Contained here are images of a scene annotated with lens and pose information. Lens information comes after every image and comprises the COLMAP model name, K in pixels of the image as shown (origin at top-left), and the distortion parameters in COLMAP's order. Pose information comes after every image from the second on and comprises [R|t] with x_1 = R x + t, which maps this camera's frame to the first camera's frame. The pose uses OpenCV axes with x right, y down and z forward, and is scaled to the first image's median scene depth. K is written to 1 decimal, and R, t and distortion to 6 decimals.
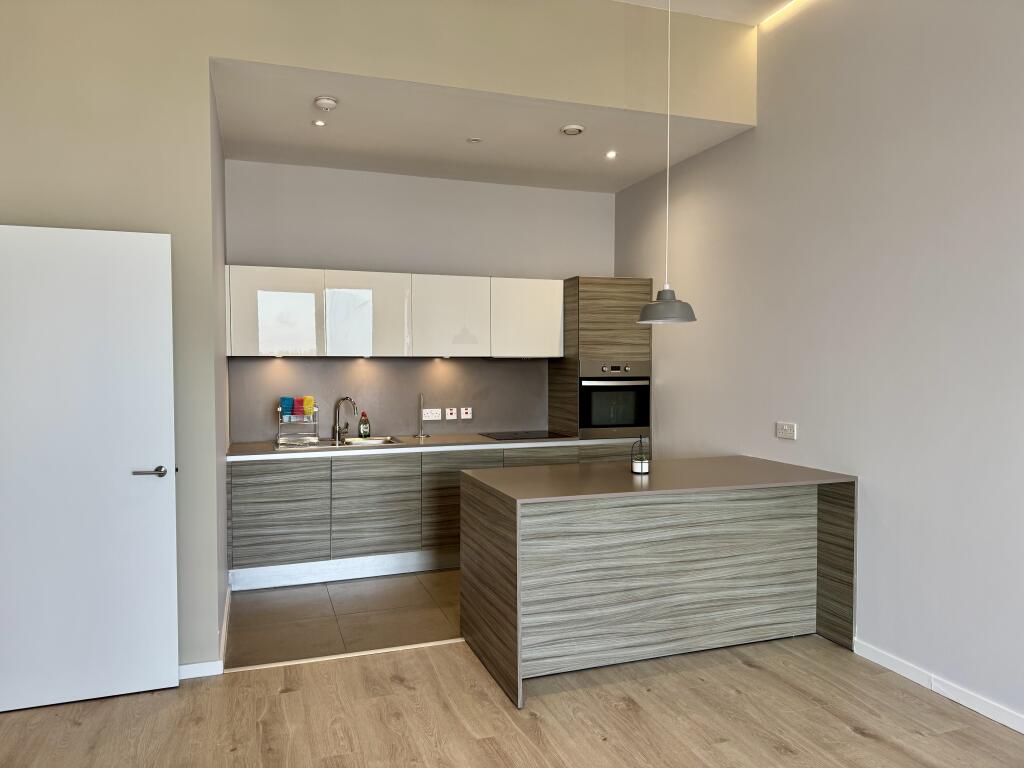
lens RADIAL K [[718.7, 0, 512.0], [0, 718.7, 384.0], [0, 0, 1]] dist [0.157268, -0.216644]
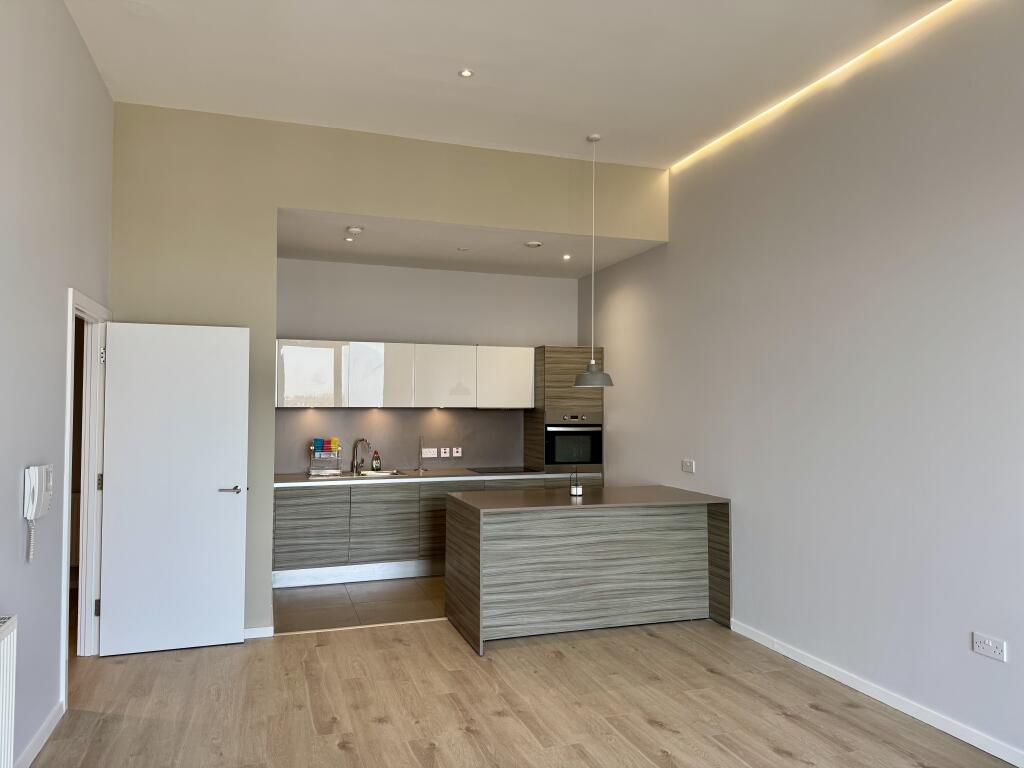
lens RADIAL K [[718.7, 0, 512.0], [0, 718.7, 384.0], [0, 0, 1]] dist [0.157268, -0.216644]
pose [[0.999878, 0.006394, -0.014279, 0.069987], [-0.007218, 0.998264, -0.058458, -0.007438], [0.013880, 0.058554, 0.998188, -0.370075]]
